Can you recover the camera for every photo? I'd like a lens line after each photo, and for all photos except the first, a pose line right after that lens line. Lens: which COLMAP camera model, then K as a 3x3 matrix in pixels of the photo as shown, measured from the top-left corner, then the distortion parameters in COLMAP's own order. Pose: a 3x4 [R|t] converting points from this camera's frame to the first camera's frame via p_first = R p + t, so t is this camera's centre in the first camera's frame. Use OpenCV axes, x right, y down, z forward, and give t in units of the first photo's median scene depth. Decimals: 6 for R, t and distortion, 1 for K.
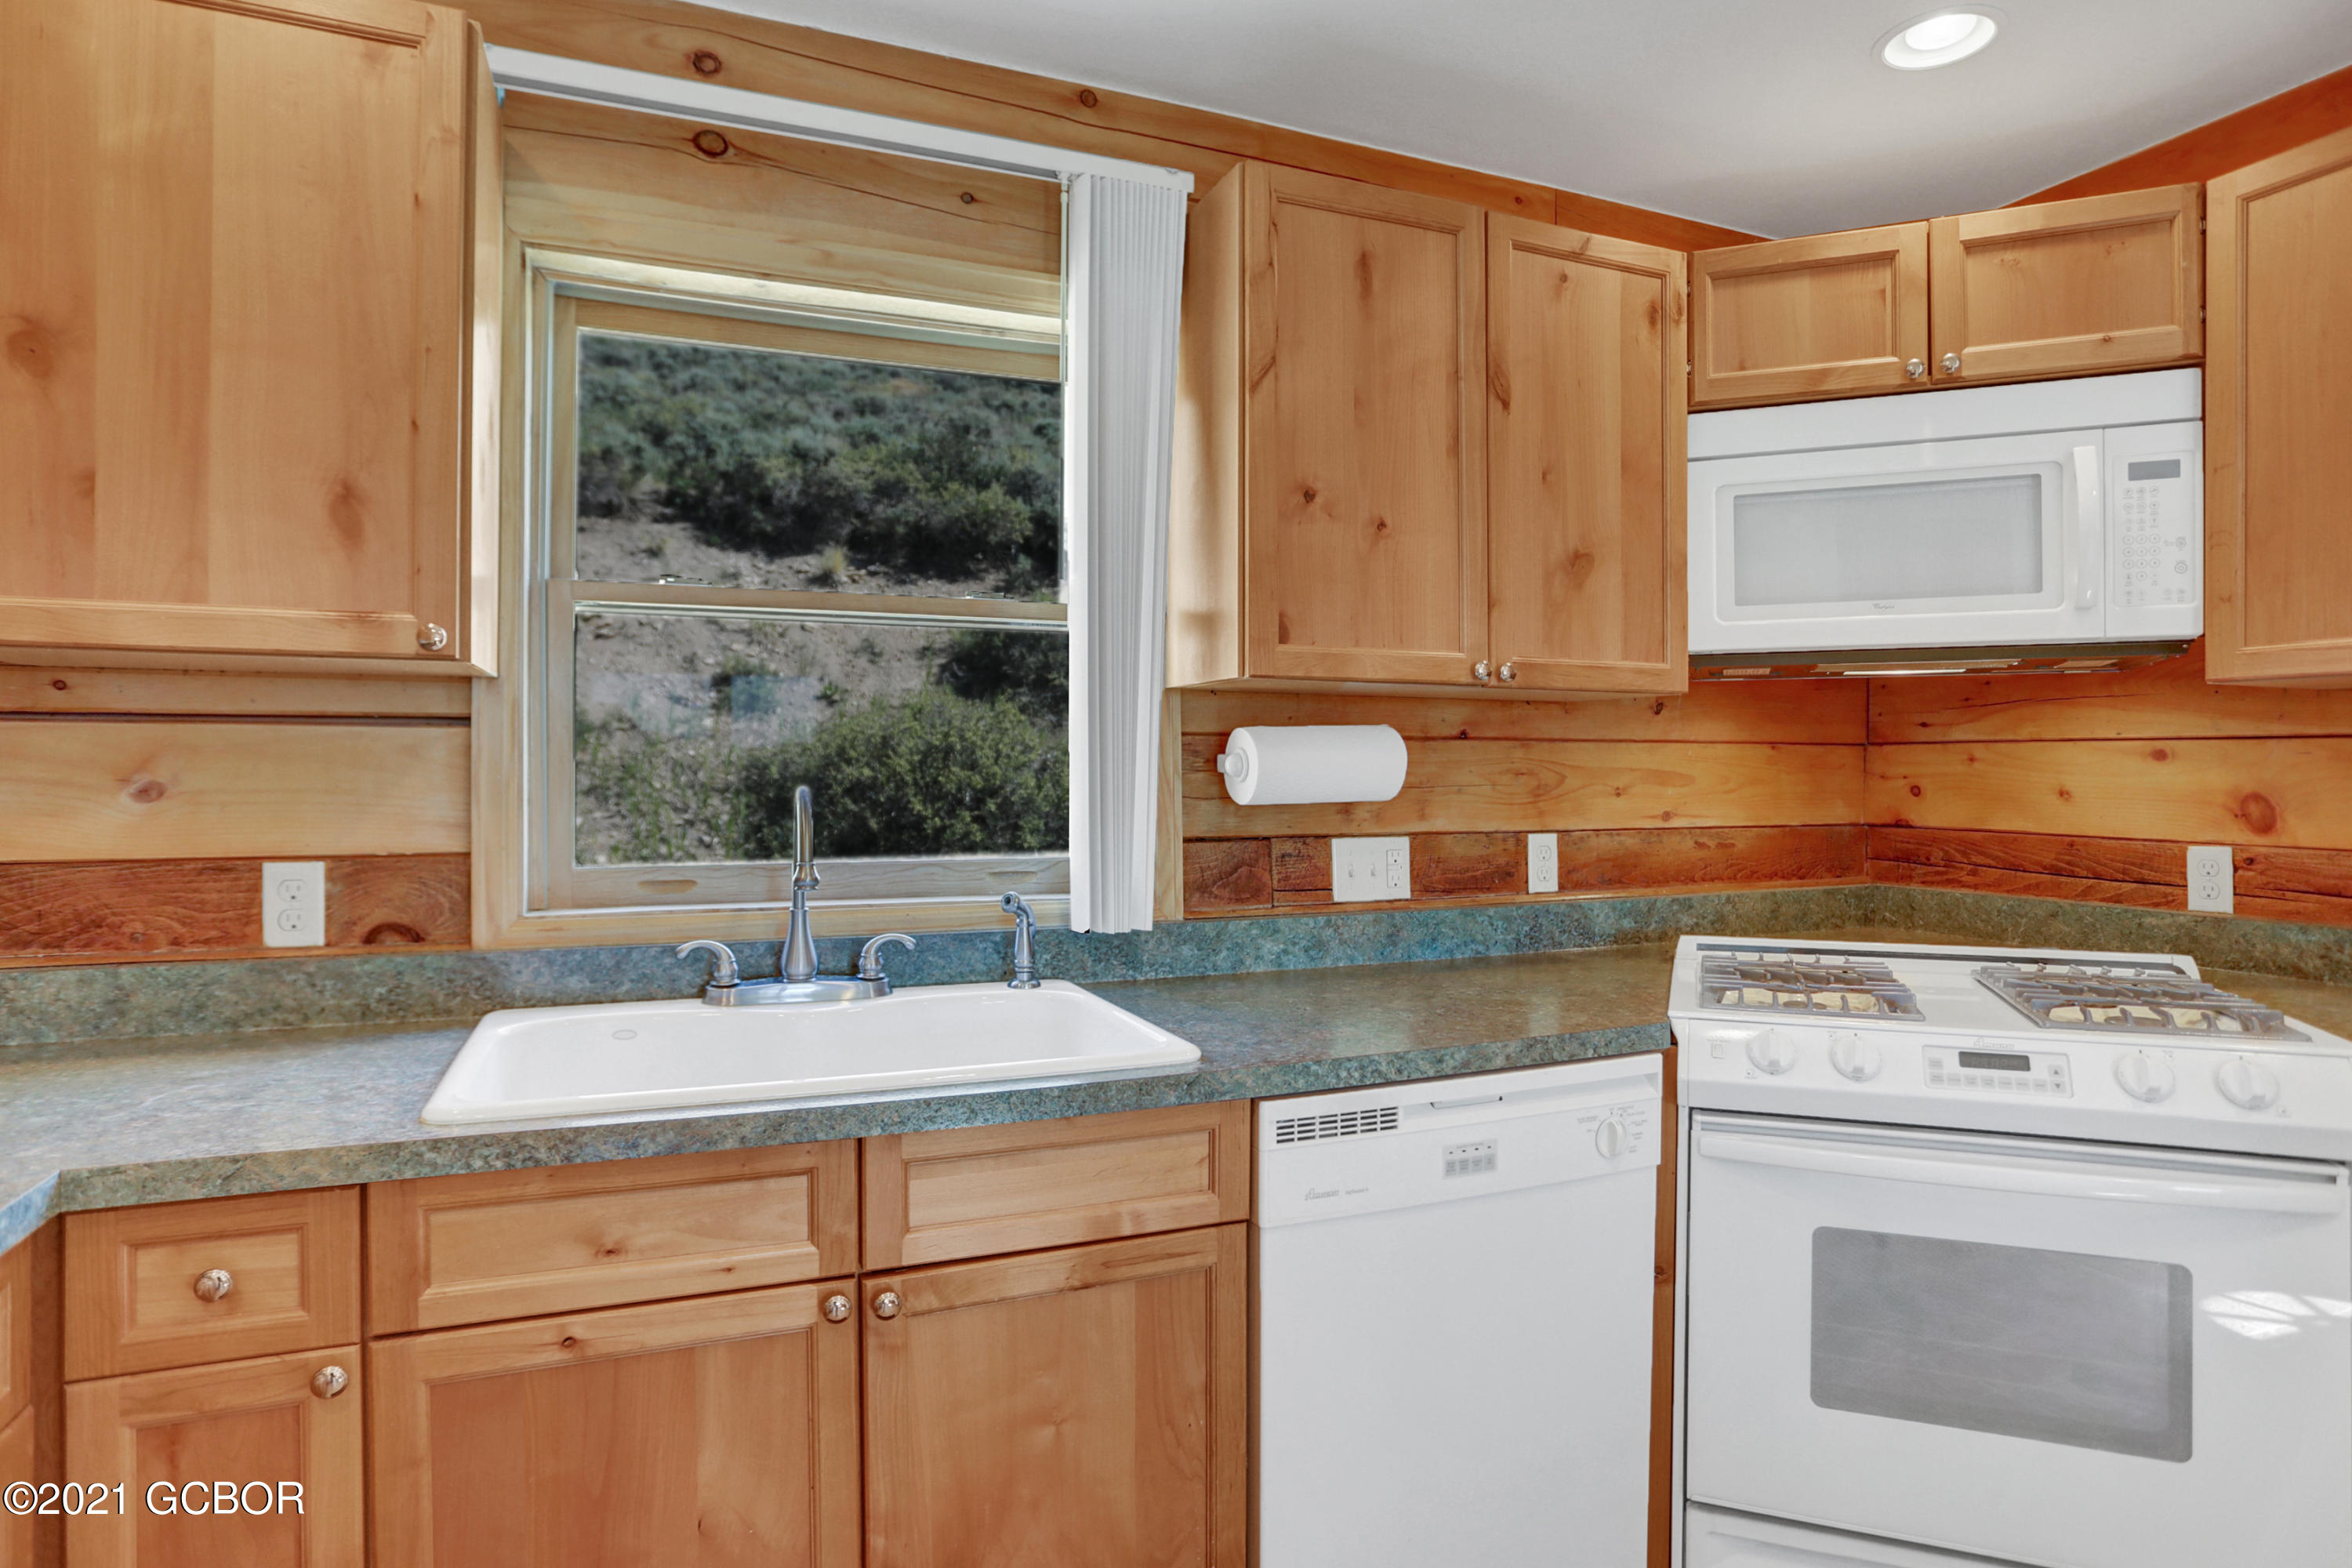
lens RADIAL K [[1303.0, 0, 1191.8], [0, 1303.0, 779.5], [0, 0, 1]] dist [-0.057292, 0.024381]
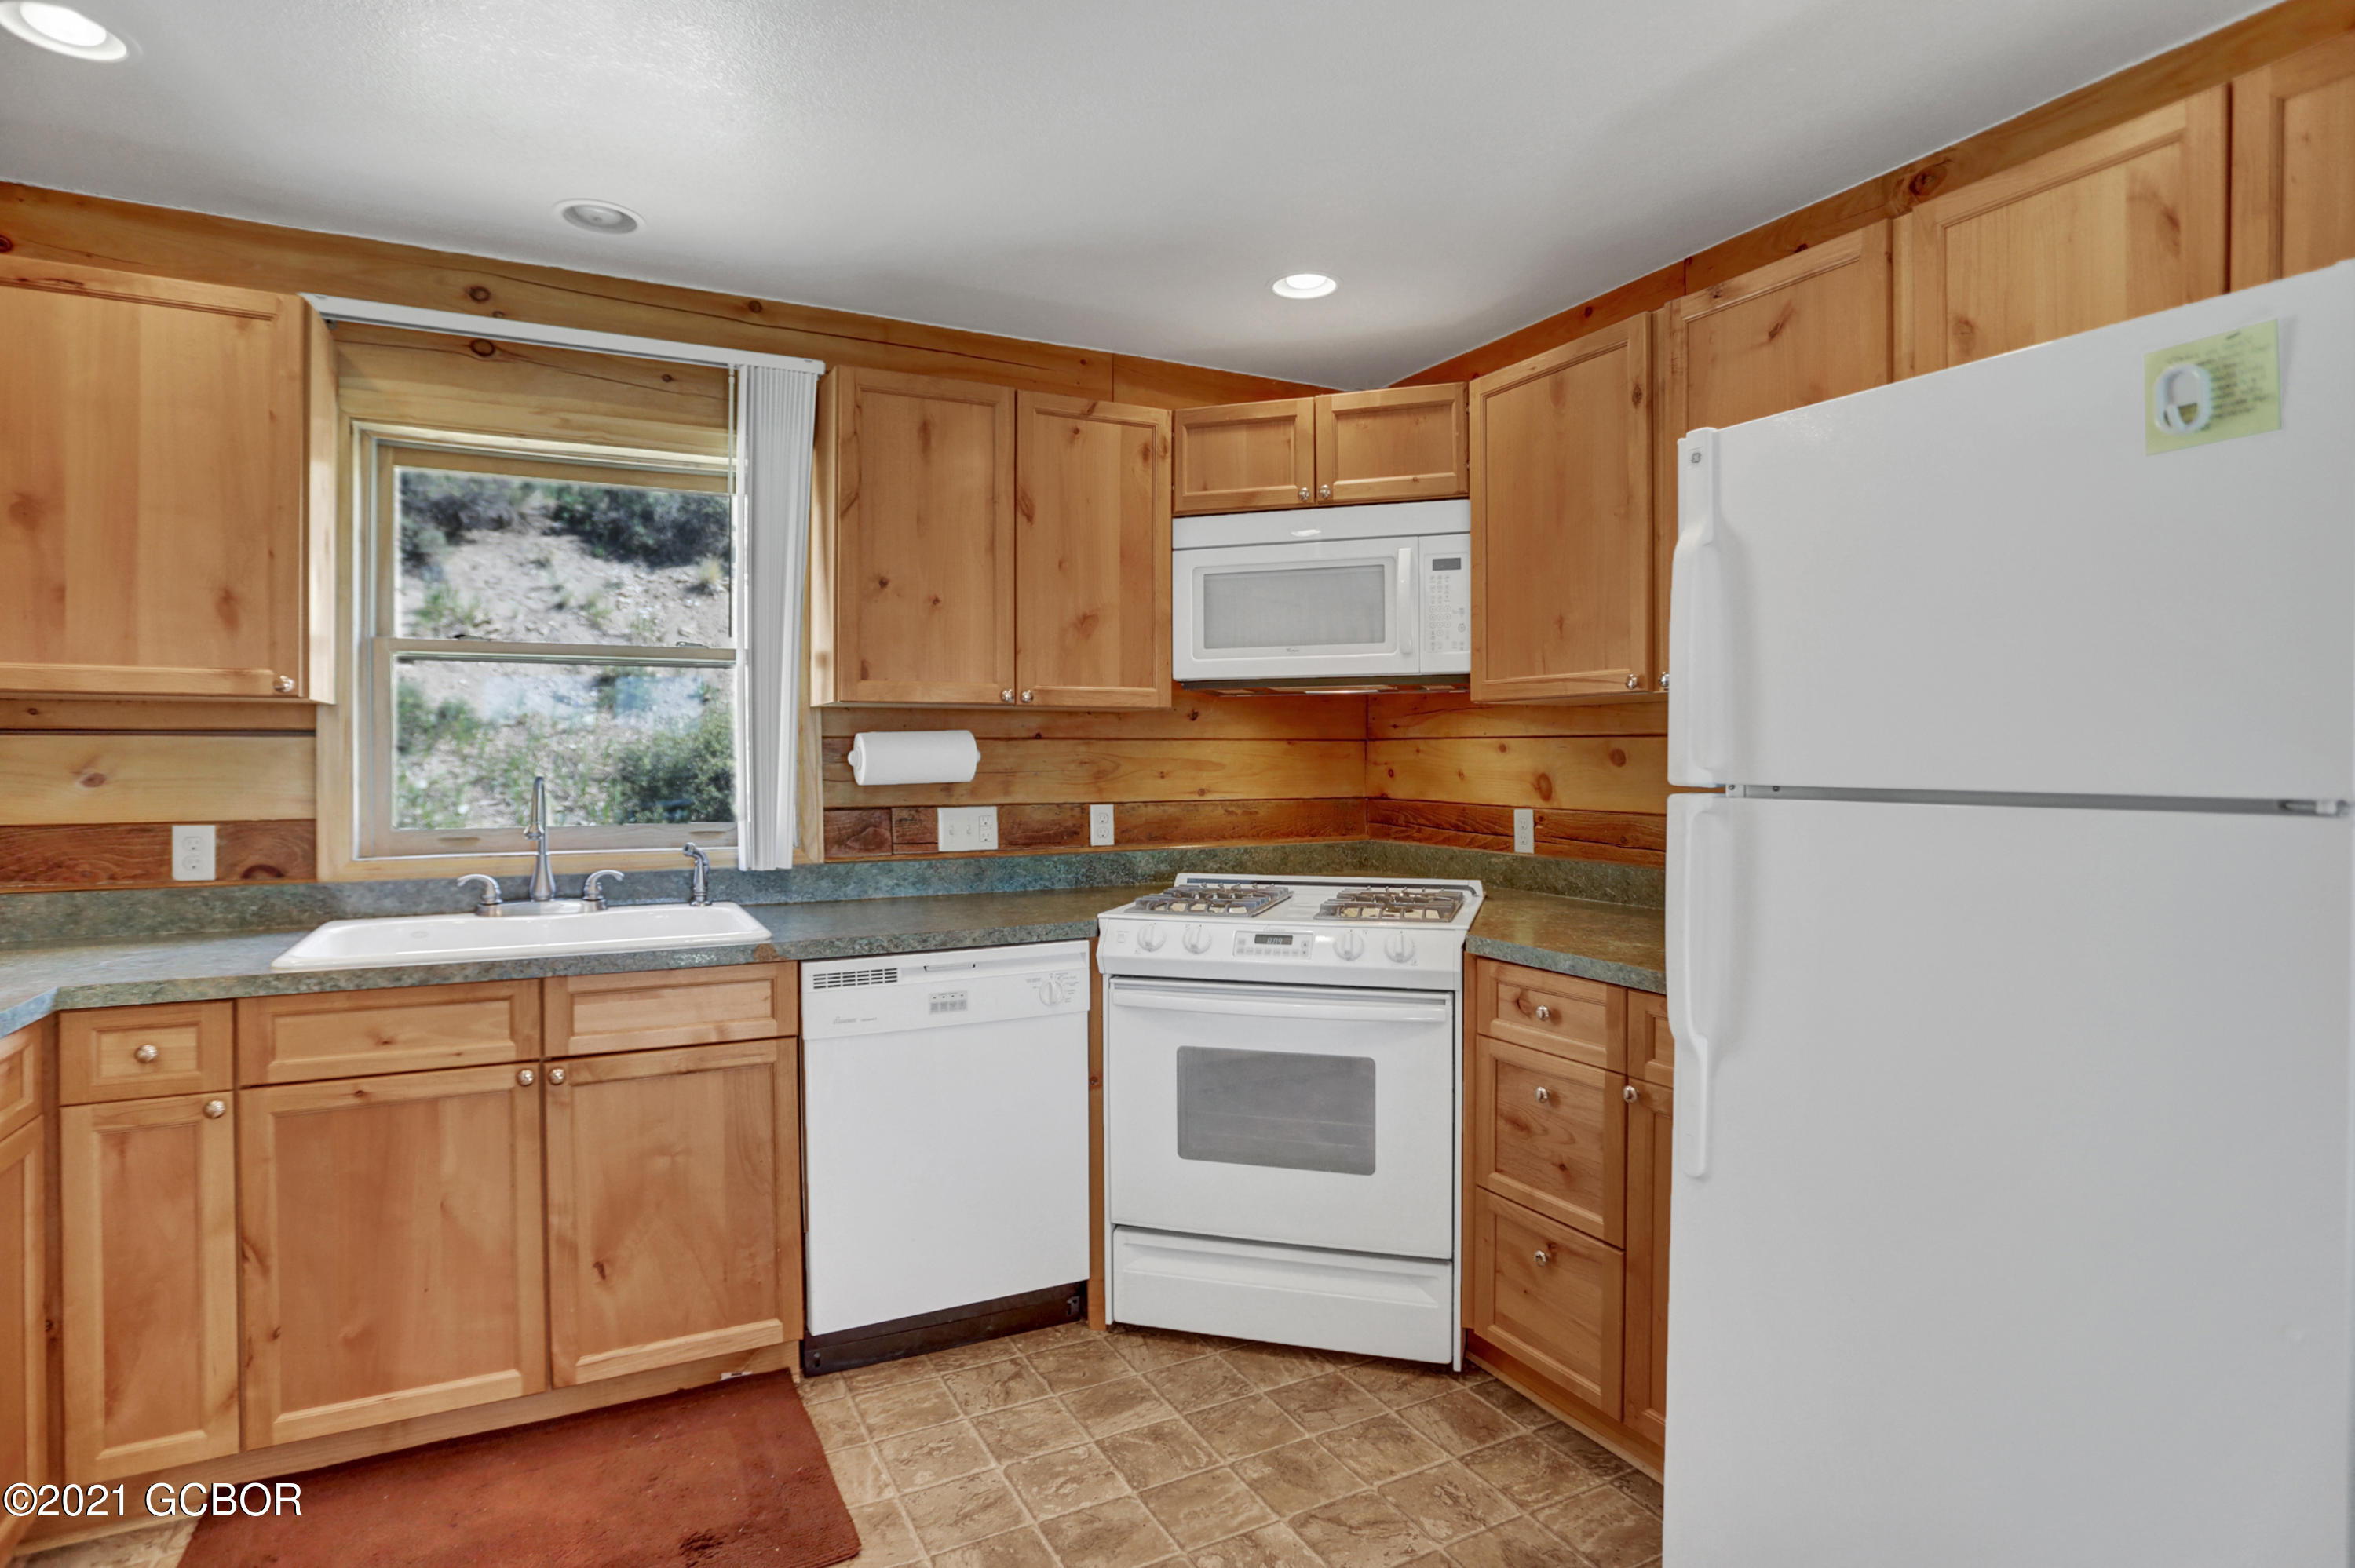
lens RADIAL K [[1232.3, 0, 1179.7], [0, 1232.3, 762.5], [0, 0, 1]] dist [-0.056563, 0.026335]
pose [[0.997355, -0.005103, 0.072511, 0.346583], [0.005408, 0.999977, -0.004013, 0.001290], [-0.072489, 0.004394, 0.997360, -0.489470]]
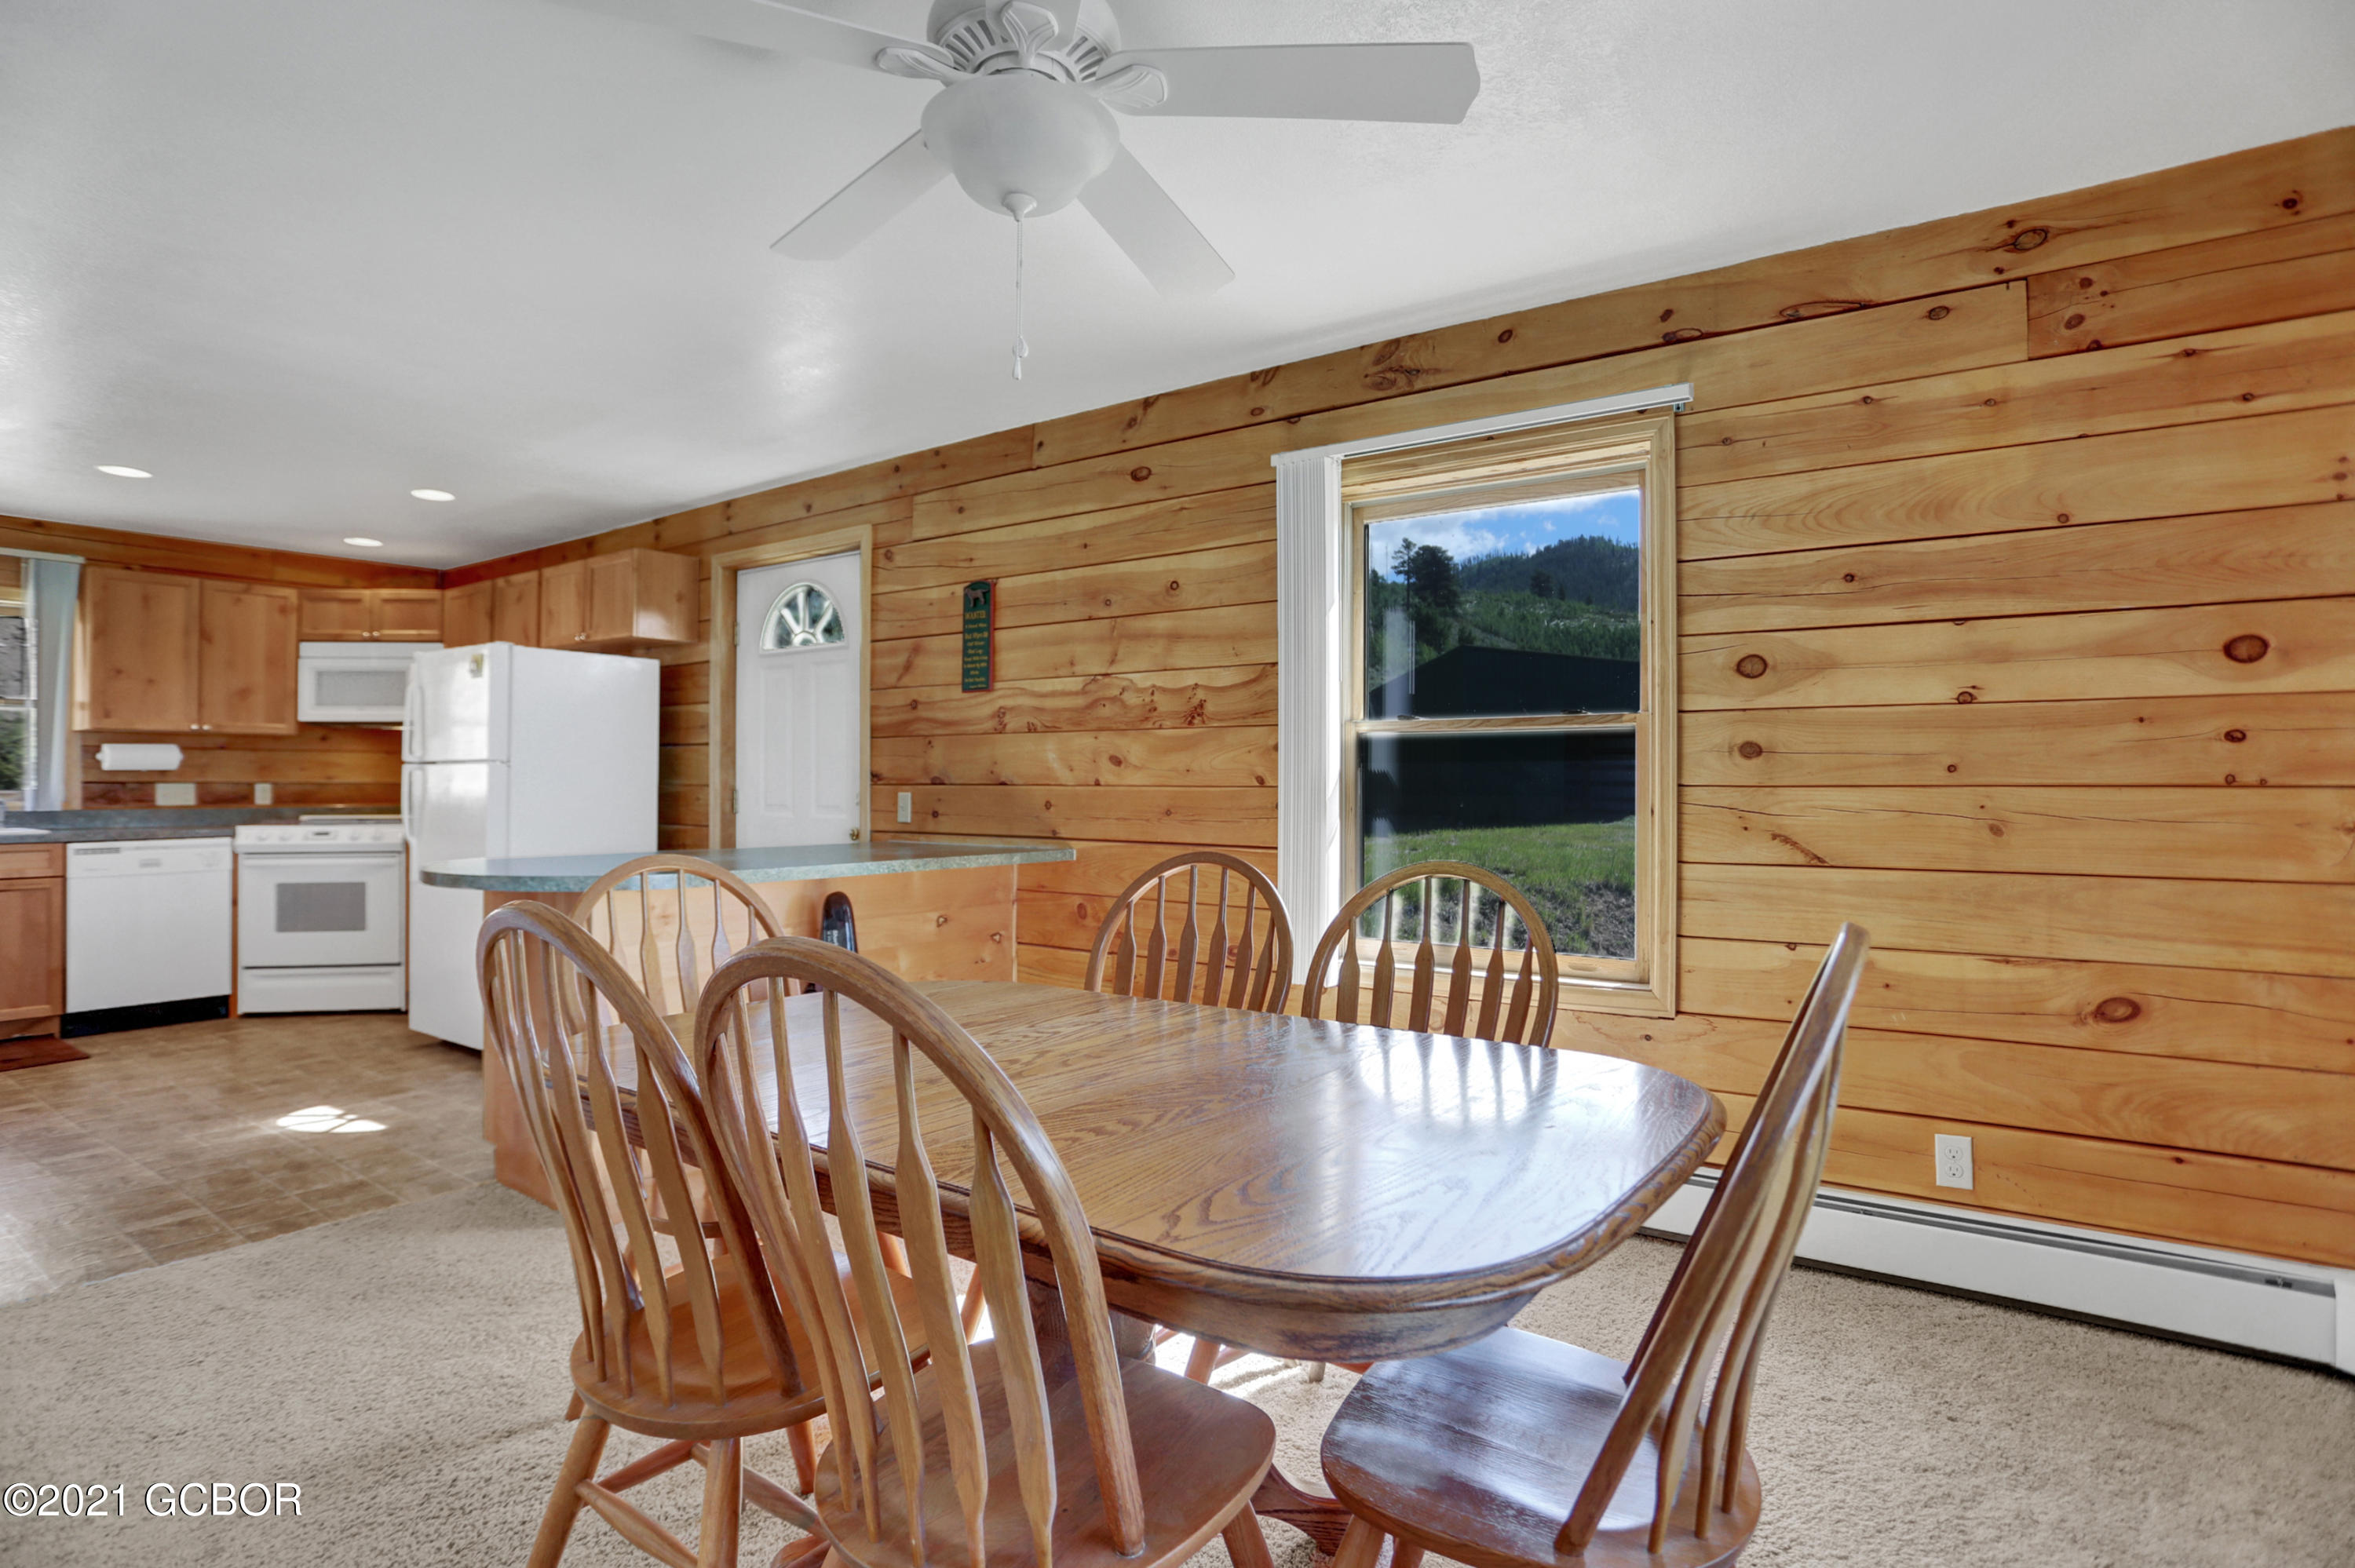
lens RADIAL K [[1232.3, 0, 1177.1], [0, 1232.3, 775.3], [0, 0, 1]] dist [-0.056563, 0.026335]
pose [[0.864899, 0.003585, 0.501933, 0.901179], [0.005548, 0.999845, -0.016702, 0.104549], [-0.501915, 0.017230, 0.864745, -2.980833]]
